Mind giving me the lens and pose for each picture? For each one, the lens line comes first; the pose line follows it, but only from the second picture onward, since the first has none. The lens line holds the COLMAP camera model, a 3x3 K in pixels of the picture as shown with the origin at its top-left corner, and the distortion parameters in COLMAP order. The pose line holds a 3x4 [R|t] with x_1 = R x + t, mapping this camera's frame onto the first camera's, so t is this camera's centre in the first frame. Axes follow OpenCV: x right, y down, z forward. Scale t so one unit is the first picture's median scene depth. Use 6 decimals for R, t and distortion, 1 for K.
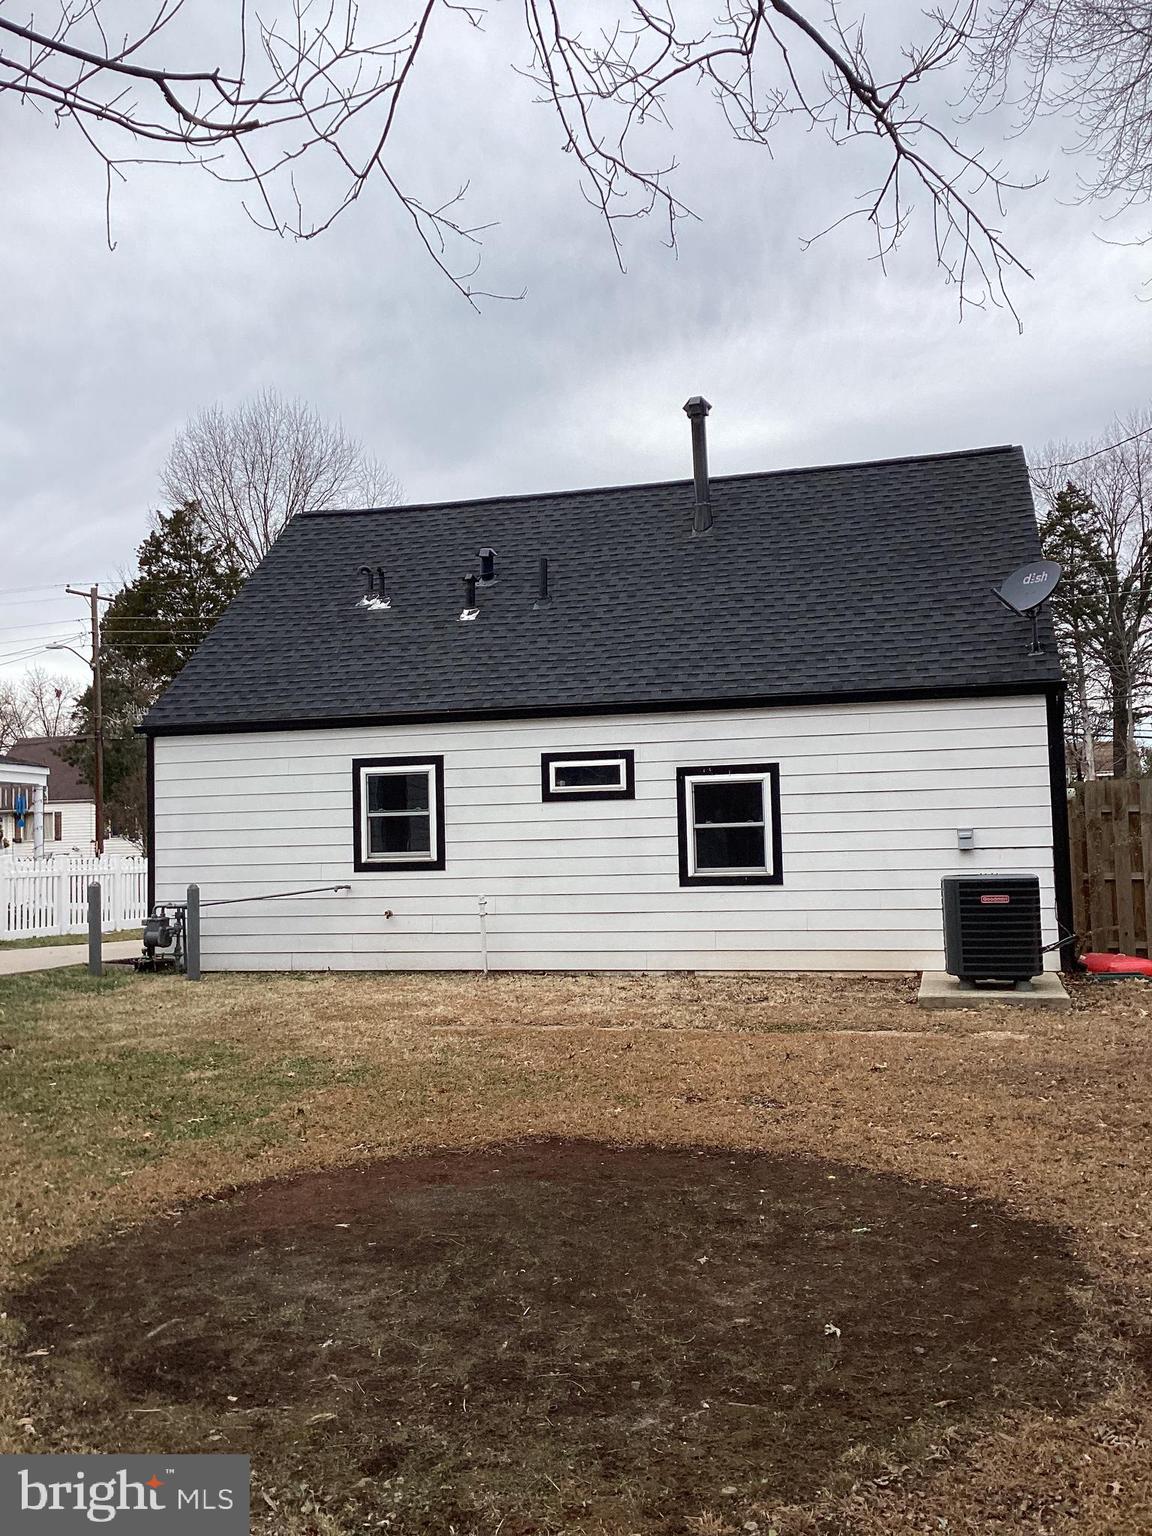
lens RADIAL K [[1392.6, 0, 571.3], [0, 1392.6, 775.5], [0, 0, 1]] dist [0.101466, -0.152105]
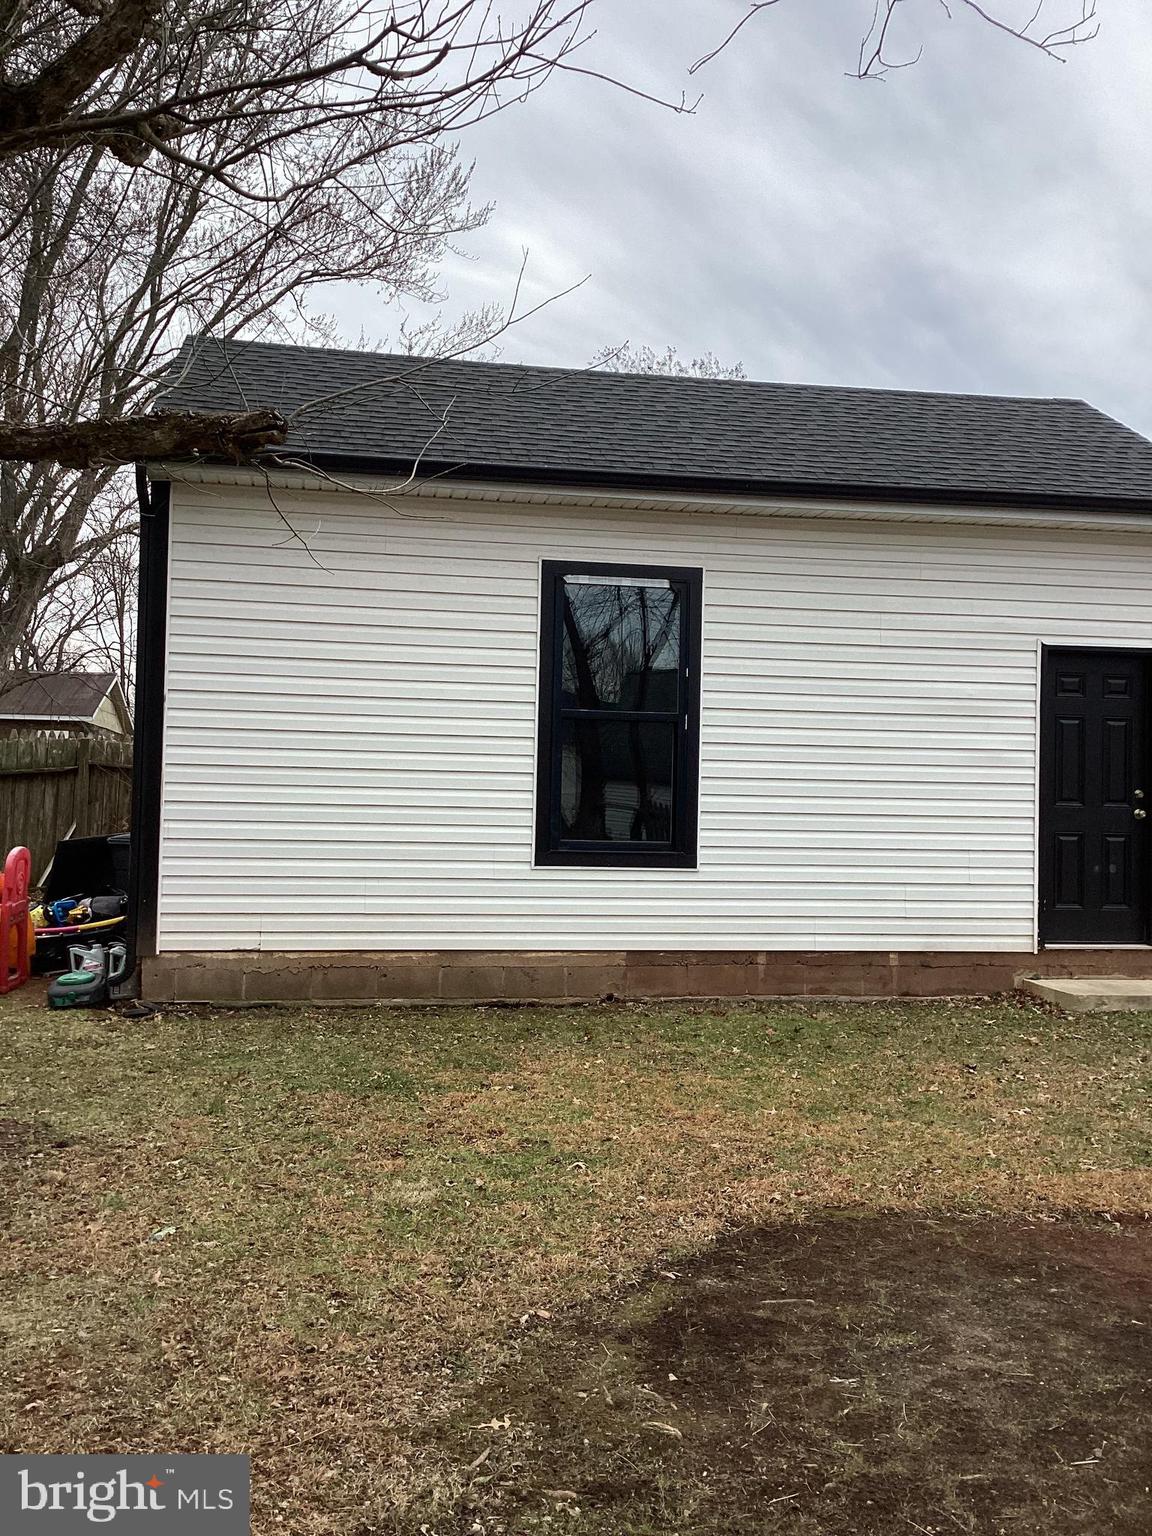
lens RADIAL K [[1392.6, 0, 571.3], [0, 1392.6, 775.5], [0, 0, 1]] dist [0.101466, -0.152105]
pose [[0.423610, 0.010147, -0.905788, 0.523596], [0.018749, 0.999625, 0.019966, 0.015026], [0.905651, -0.025441, 0.423261, 0.490710]]
